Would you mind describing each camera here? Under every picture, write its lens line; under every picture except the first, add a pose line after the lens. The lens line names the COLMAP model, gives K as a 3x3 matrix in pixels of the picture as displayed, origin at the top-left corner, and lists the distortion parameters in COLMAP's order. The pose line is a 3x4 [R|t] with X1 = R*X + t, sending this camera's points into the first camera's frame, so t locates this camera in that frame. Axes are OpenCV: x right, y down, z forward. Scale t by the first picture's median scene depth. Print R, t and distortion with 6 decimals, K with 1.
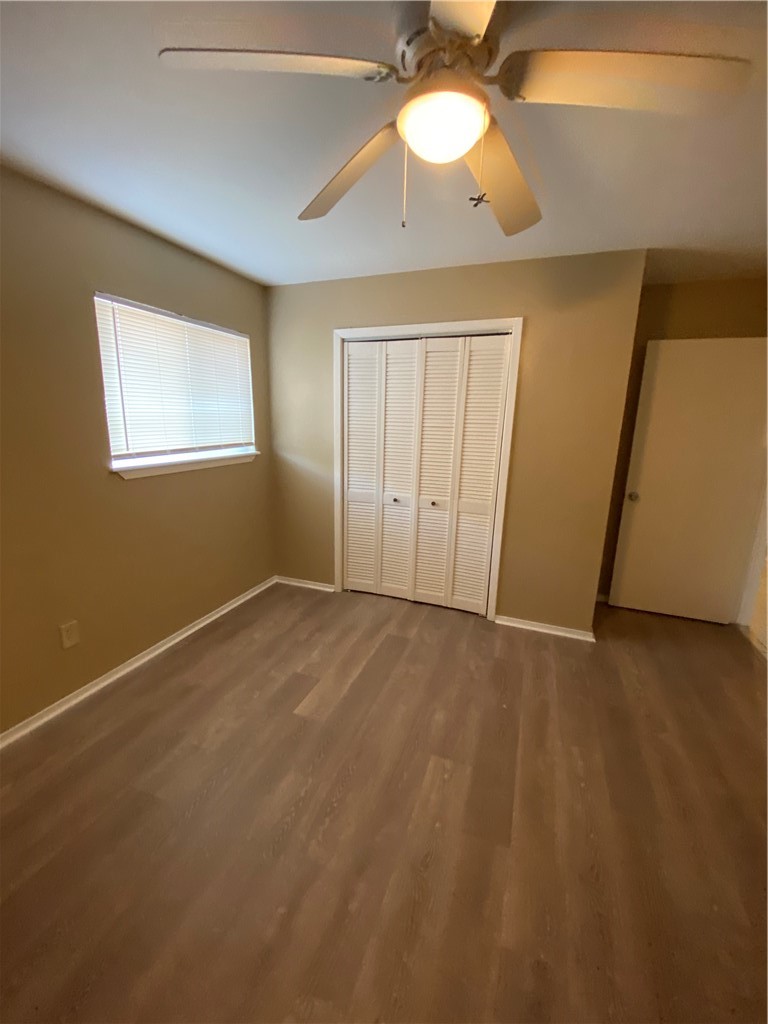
lens RADIAL K [[416.5, 0, 384.0], [0, 416.5, 512.0], [0, 0, 1]] dist [0.020217, -0.019932]
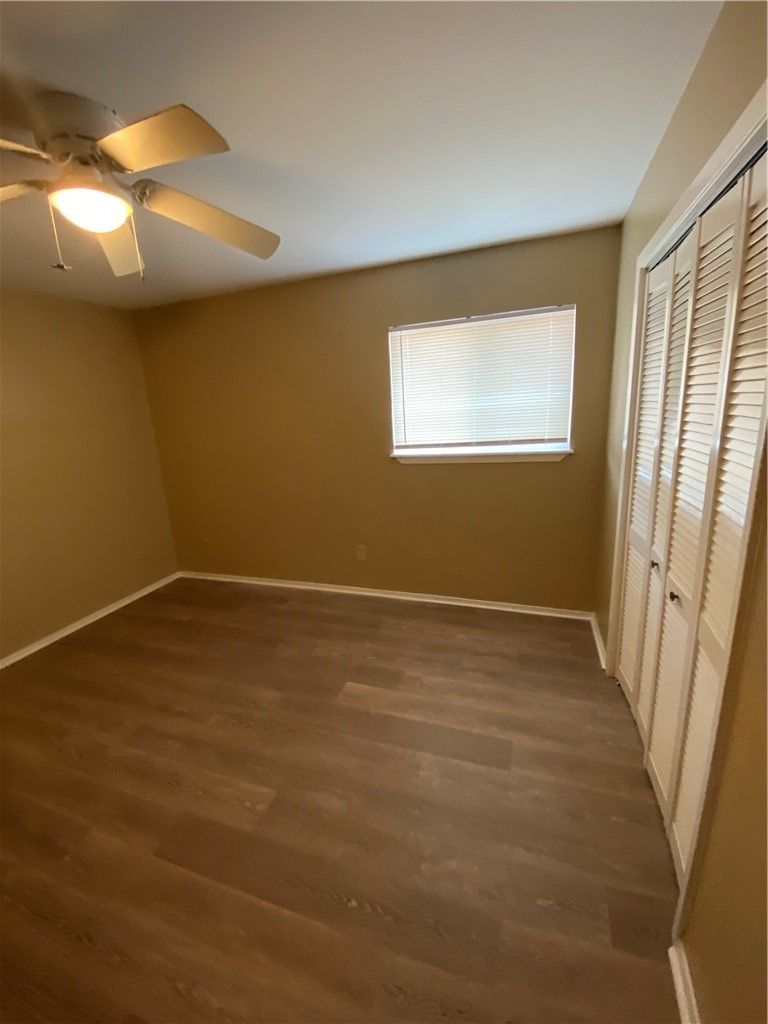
lens RADIAL K [[416.5, 0, 384.0], [0, 416.5, 512.0], [0, 0, 1]] dist [0.020217, -0.019932]
pose [[0.011581, 0.234418, -0.972067, 0.741767], [-0.163950, 0.959421, 0.229416, -0.232458], [0.986401, 0.156714, 0.049544, 0.918135]]
